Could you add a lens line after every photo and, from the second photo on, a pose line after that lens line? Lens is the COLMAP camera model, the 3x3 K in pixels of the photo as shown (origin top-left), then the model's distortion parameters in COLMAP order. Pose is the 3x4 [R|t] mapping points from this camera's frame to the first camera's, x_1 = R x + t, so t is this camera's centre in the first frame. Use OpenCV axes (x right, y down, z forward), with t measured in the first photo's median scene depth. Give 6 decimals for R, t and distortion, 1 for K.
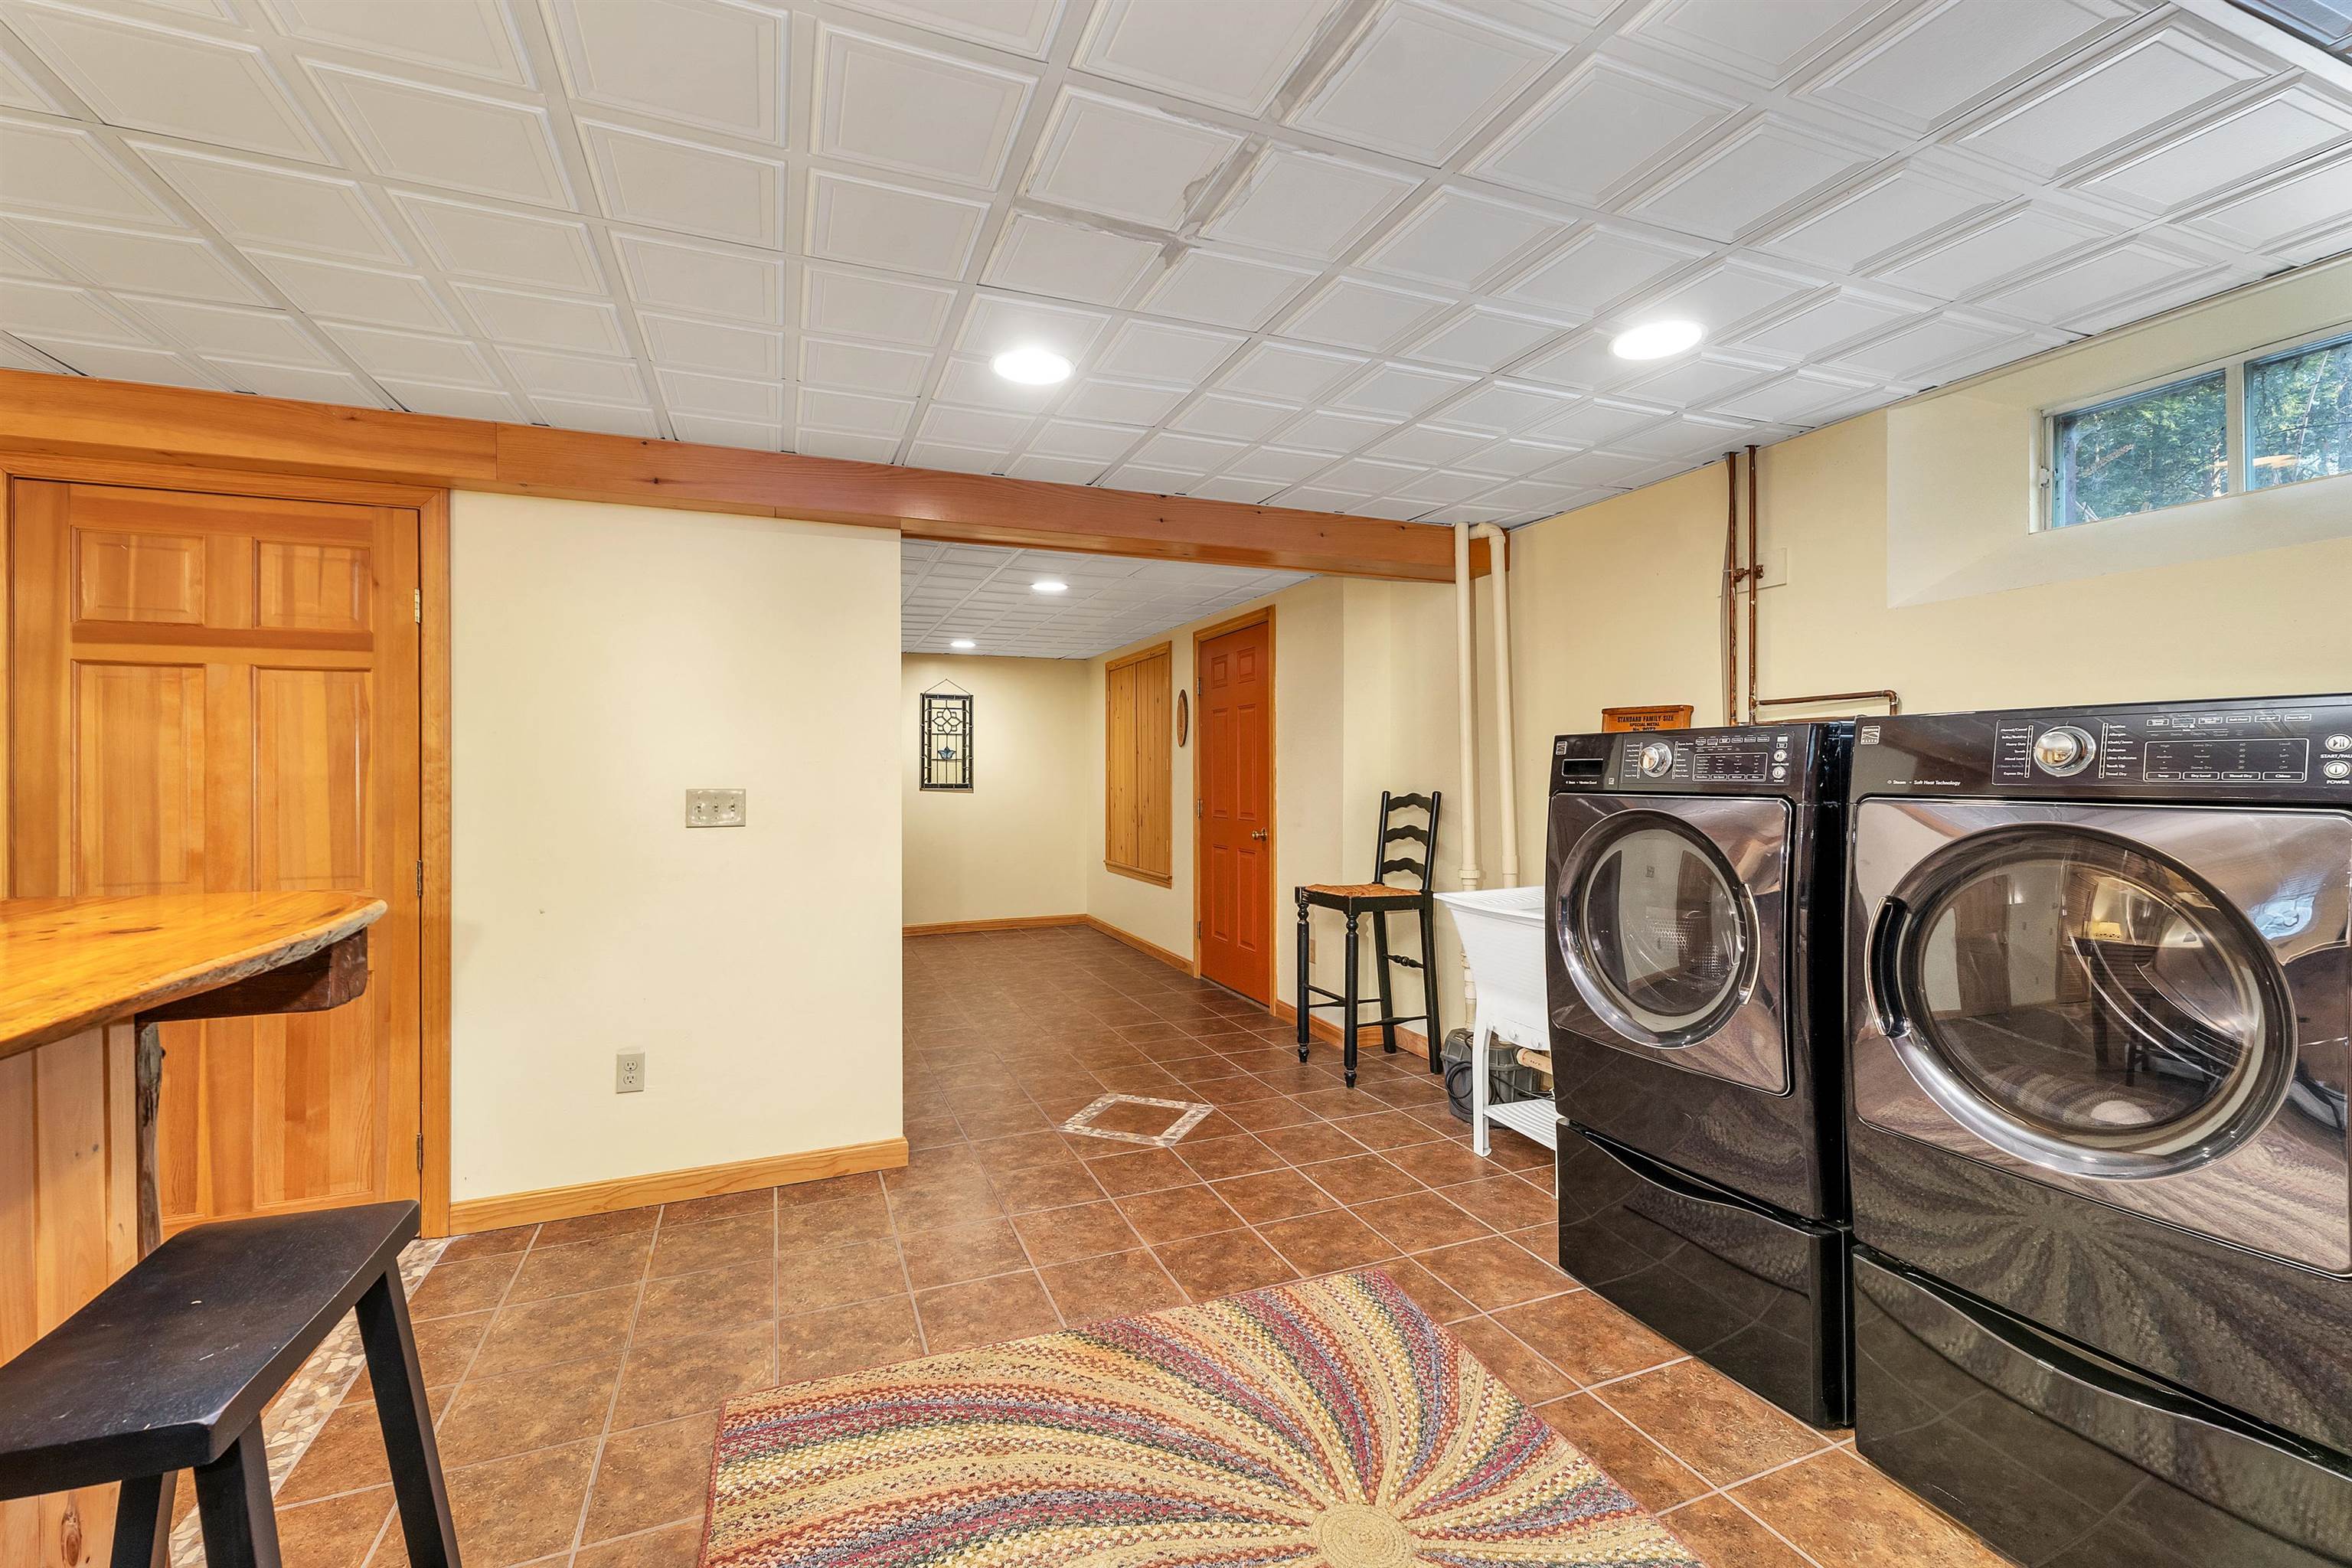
lens RADIAL K [[987.9, 0, 1160.3], [0, 987.9, 770.9], [0, 0, 1]] dist [0.001379, -0.000085]
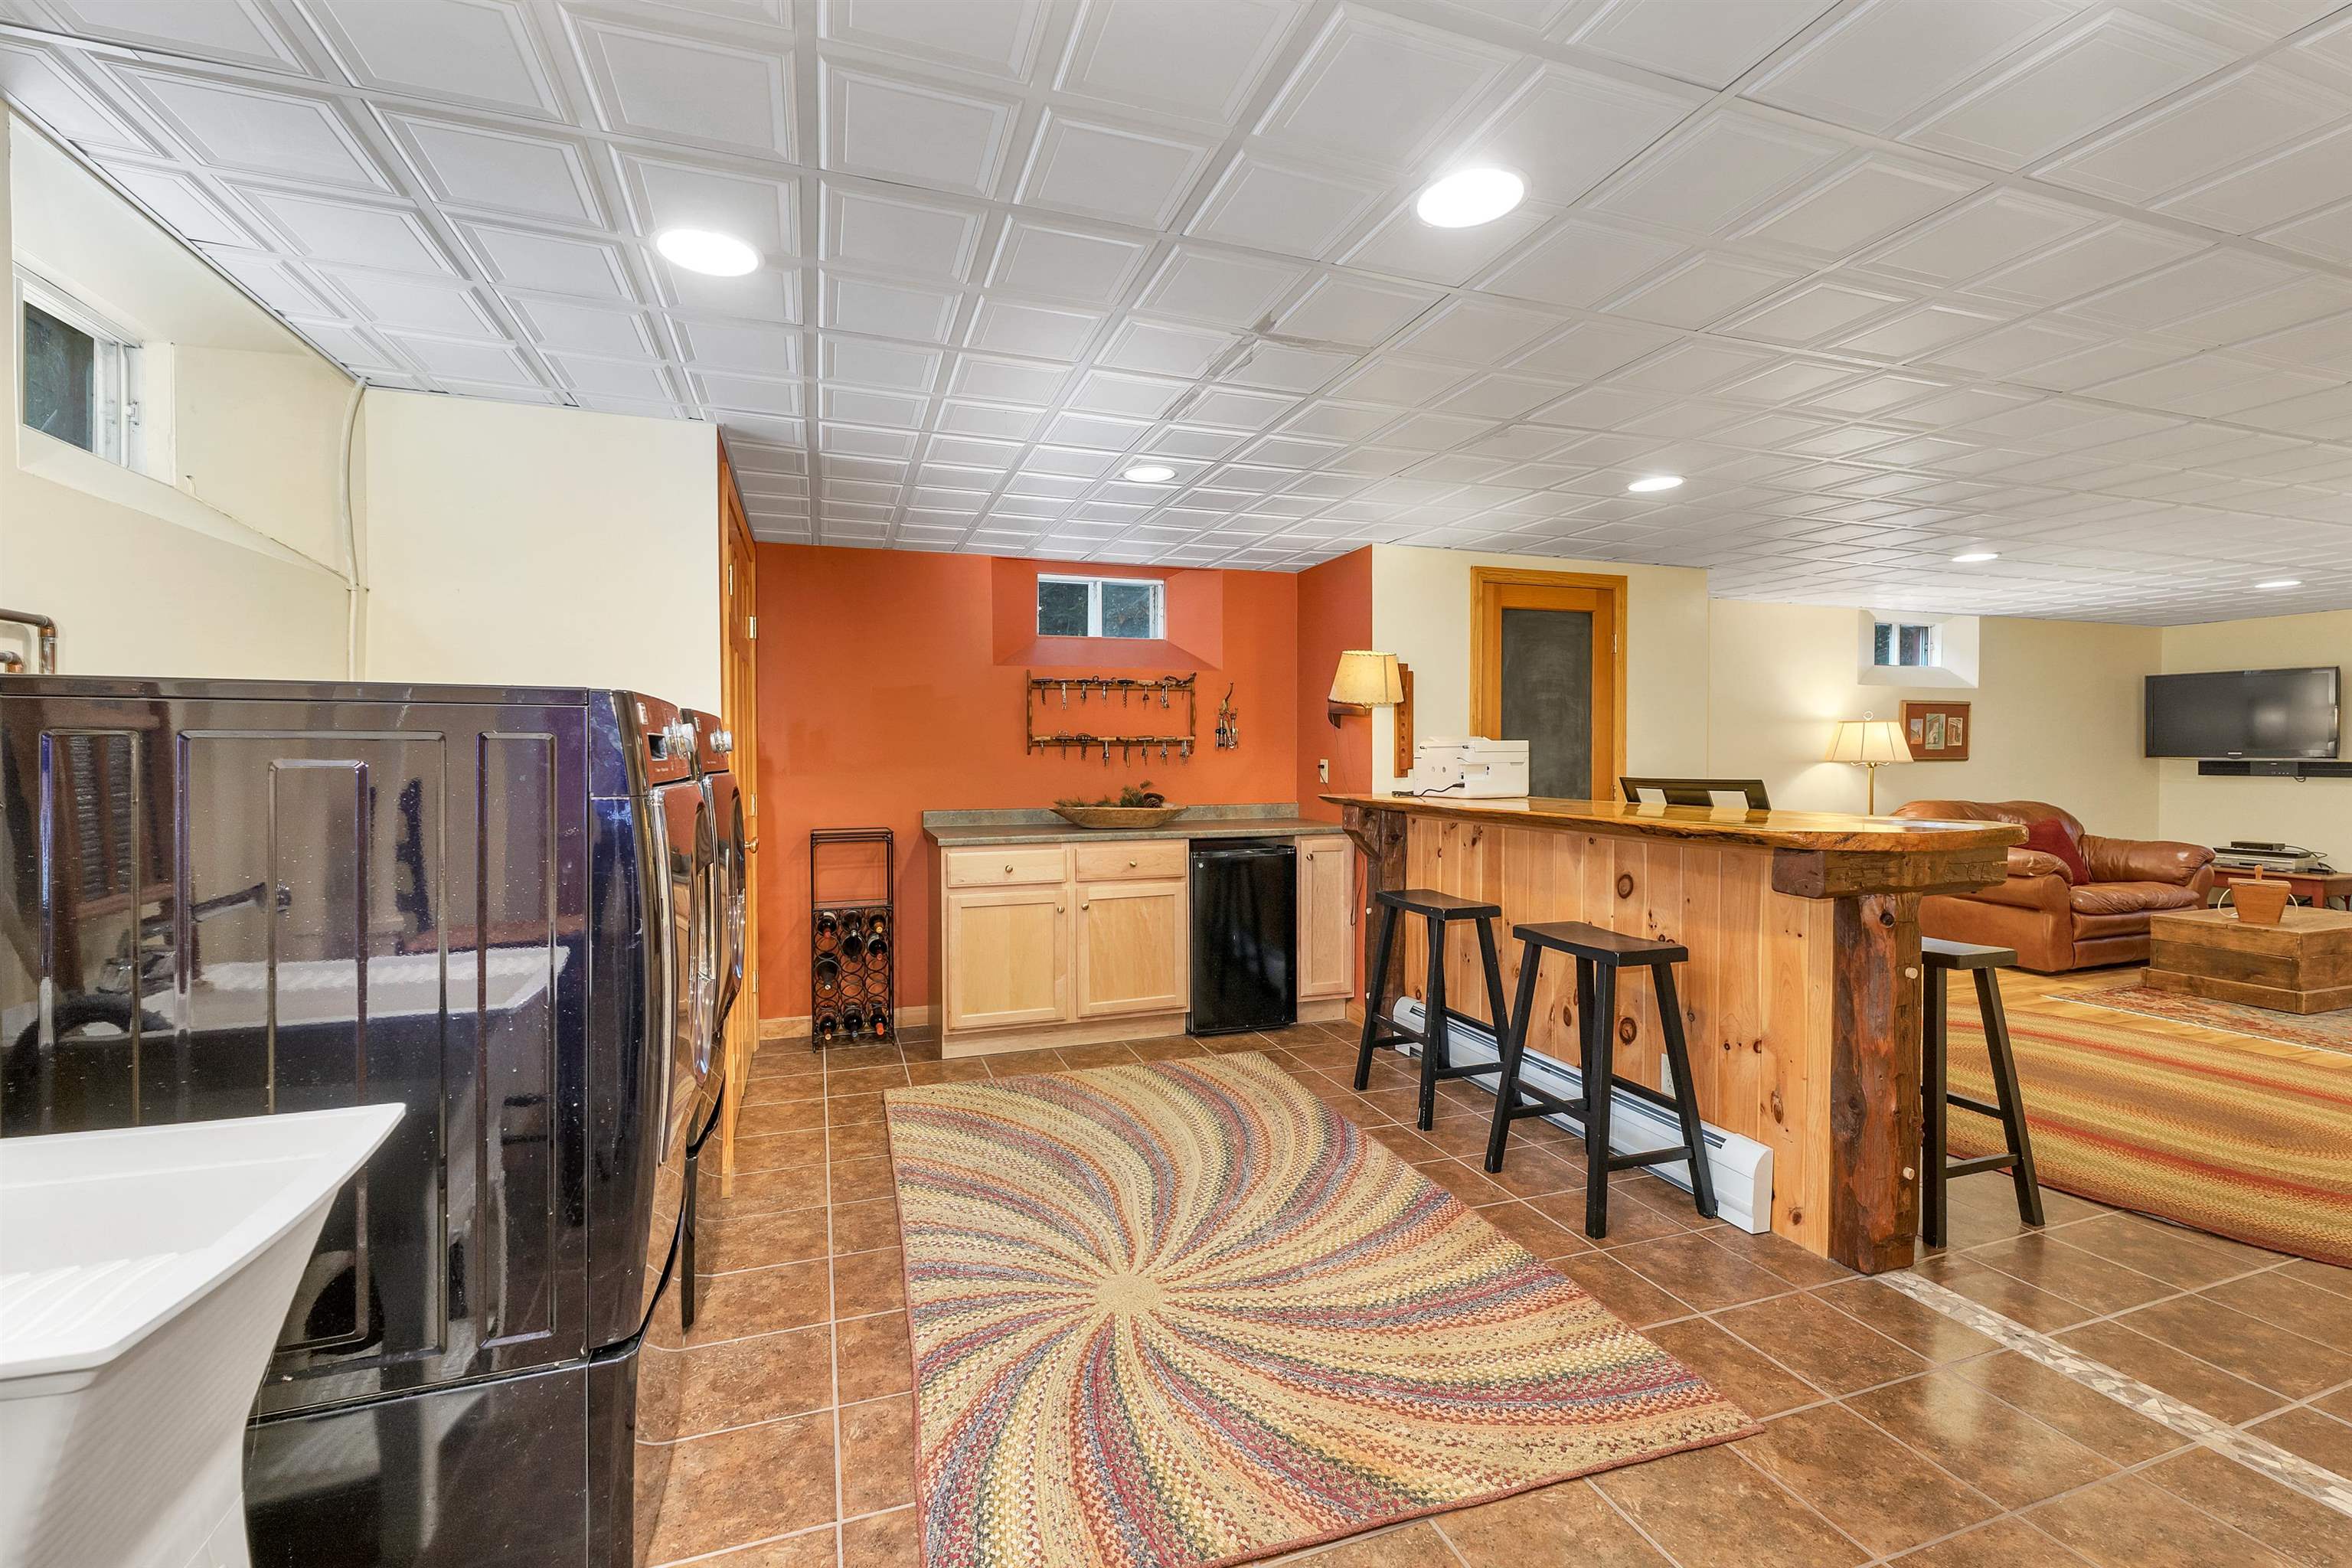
lens RADIAL K [[987.9, 0, 1160.3], [0, 987.9, 770.9], [0, 0, 1]] dist [0.001379, -0.000085]
pose [[-0.999069, 0.006548, 0.042632, 0.078071], [0.007297, 0.999821, 0.017436, 0.003942], [-0.042510, 0.017730, -0.998939, 1.972776]]
